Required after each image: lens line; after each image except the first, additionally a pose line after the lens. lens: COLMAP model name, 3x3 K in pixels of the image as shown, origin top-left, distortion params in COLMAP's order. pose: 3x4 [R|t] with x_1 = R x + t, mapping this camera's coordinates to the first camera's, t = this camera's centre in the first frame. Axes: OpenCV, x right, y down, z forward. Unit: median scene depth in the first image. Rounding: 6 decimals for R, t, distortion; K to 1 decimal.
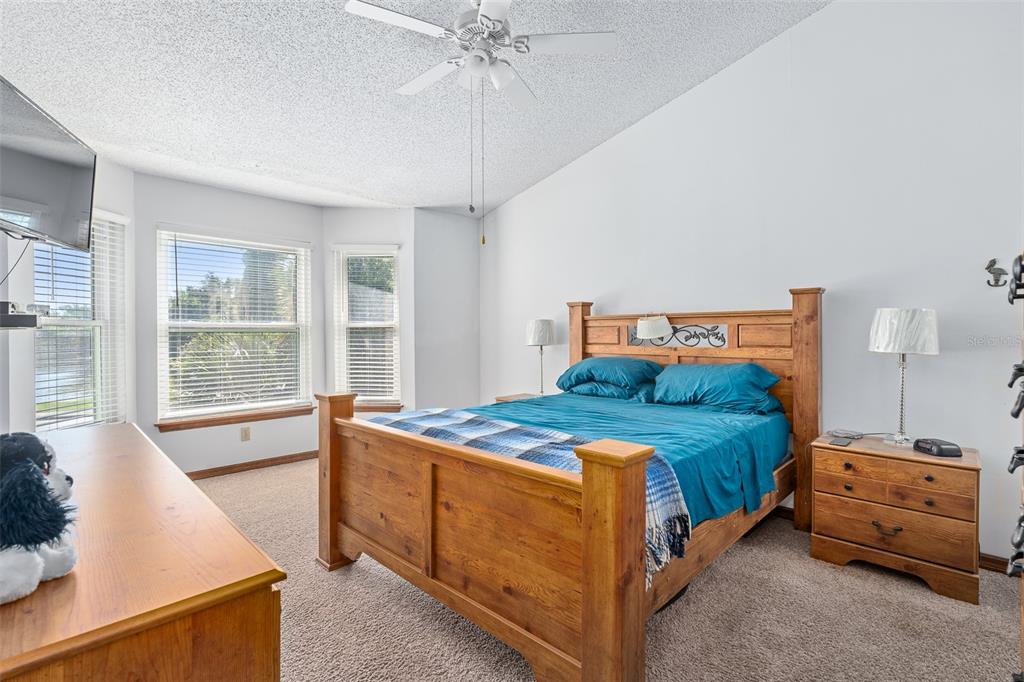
lens RADIAL K [[472.5, 0, 512.0], [0, 472.5, 326.7], [0, 0, 1]] dist [-0.004696, -0.000005]
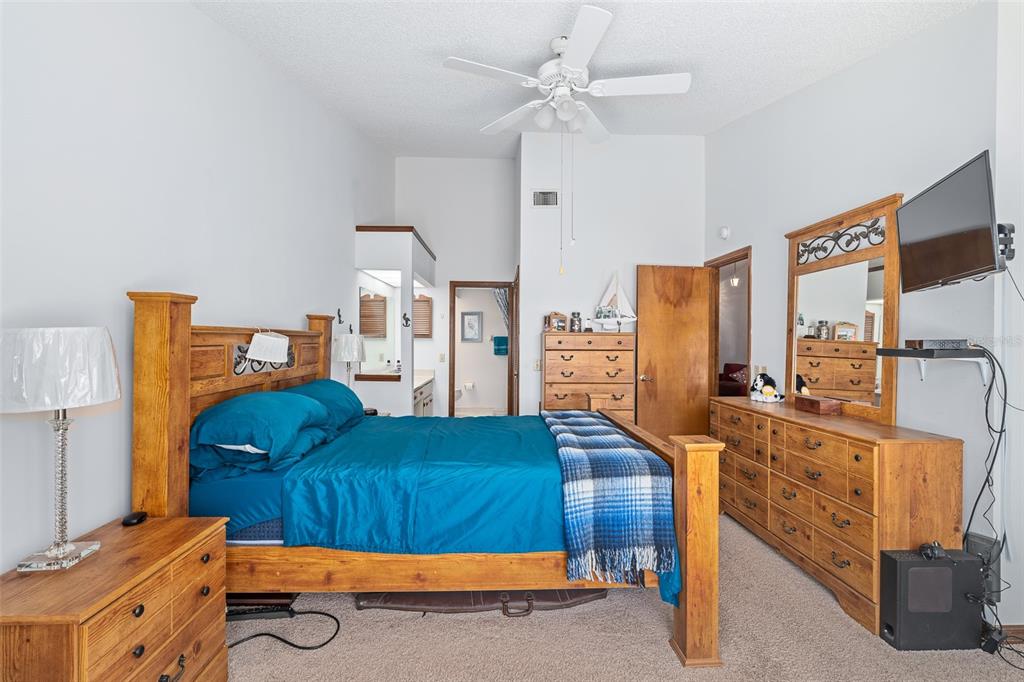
lens RADIAL K [[466.6, 0, 510.9], [0, 466.6, 336.5], [0, 0, 1]] dist [-0.003598, 0.000833]
pose [[-0.725699, 0.001435, 0.688010, -0.500284], [-0.015660, 0.999704, -0.018603, -0.008028], [-0.687834, -0.024275, -0.725462, 1.301701]]
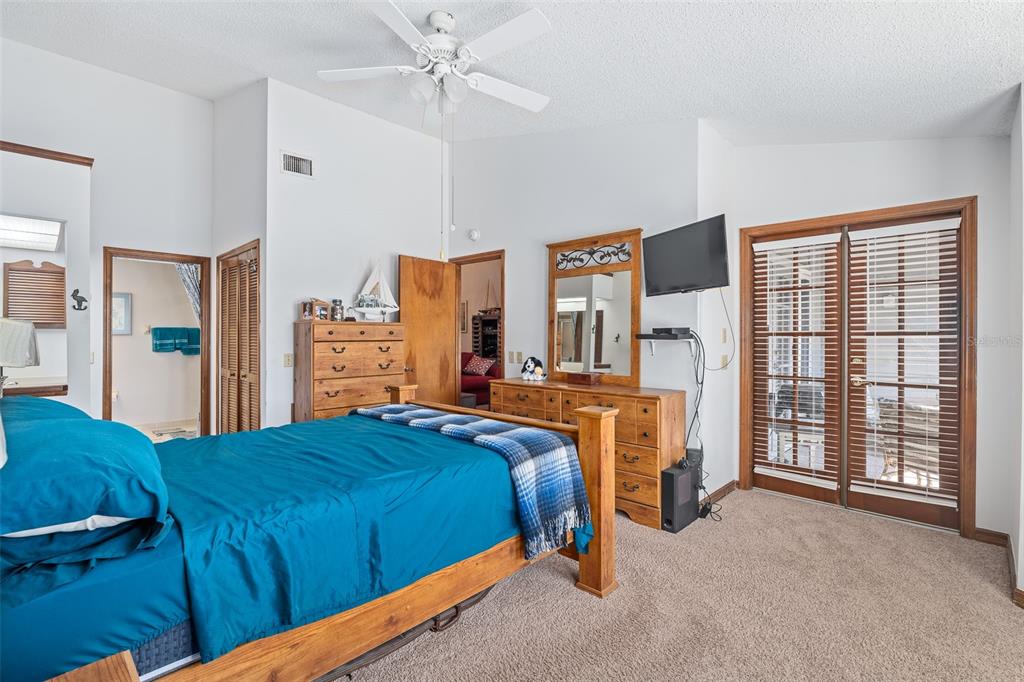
lens RADIAL K [[472.5, 0, 512.0], [0, 472.5, 326.7], [0, 0, 1]] dist [-0.004696, -0.000005]
pose [[-0.999944, 0.001202, -0.010521, -0.141363], [0.001523, 0.999532, -0.030544, 0.003053], [0.010479, -0.030559, -0.999478, 1.429869]]
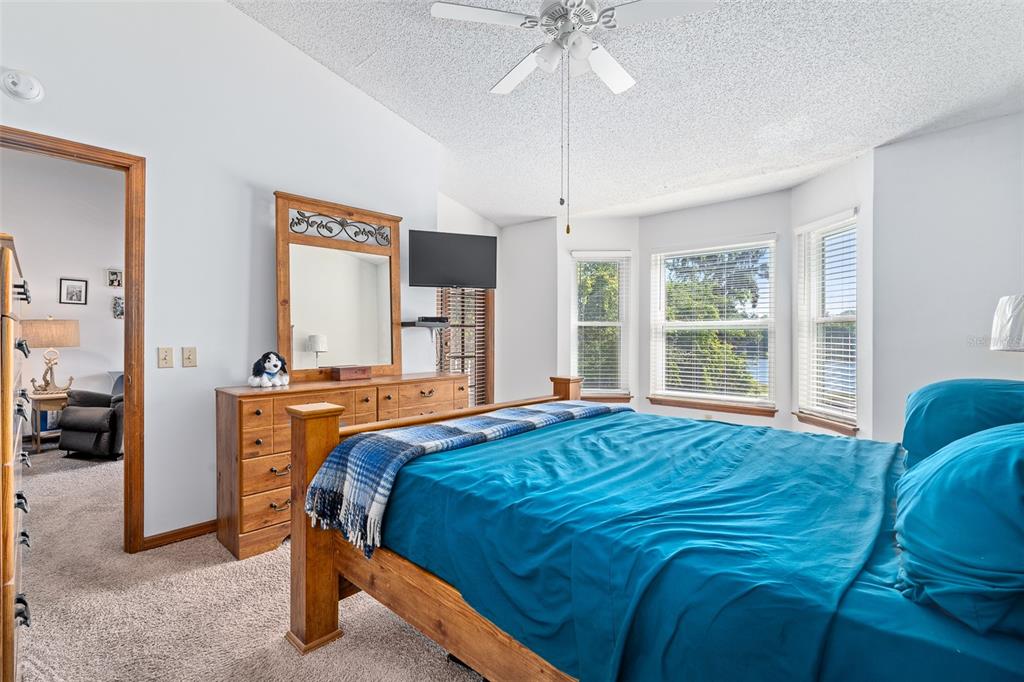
lens RADIAL K [[466.6, 0, 510.9], [0, 466.6, 336.5], [0, 0, 1]] dist [-0.003598, 0.000833]
pose [[0.033254, 0.006365, -0.999427, 0.618176], [0.015513, 0.999856, 0.006884, 0.016296], [0.999327, -0.015733, 0.033151, 0.593756]]
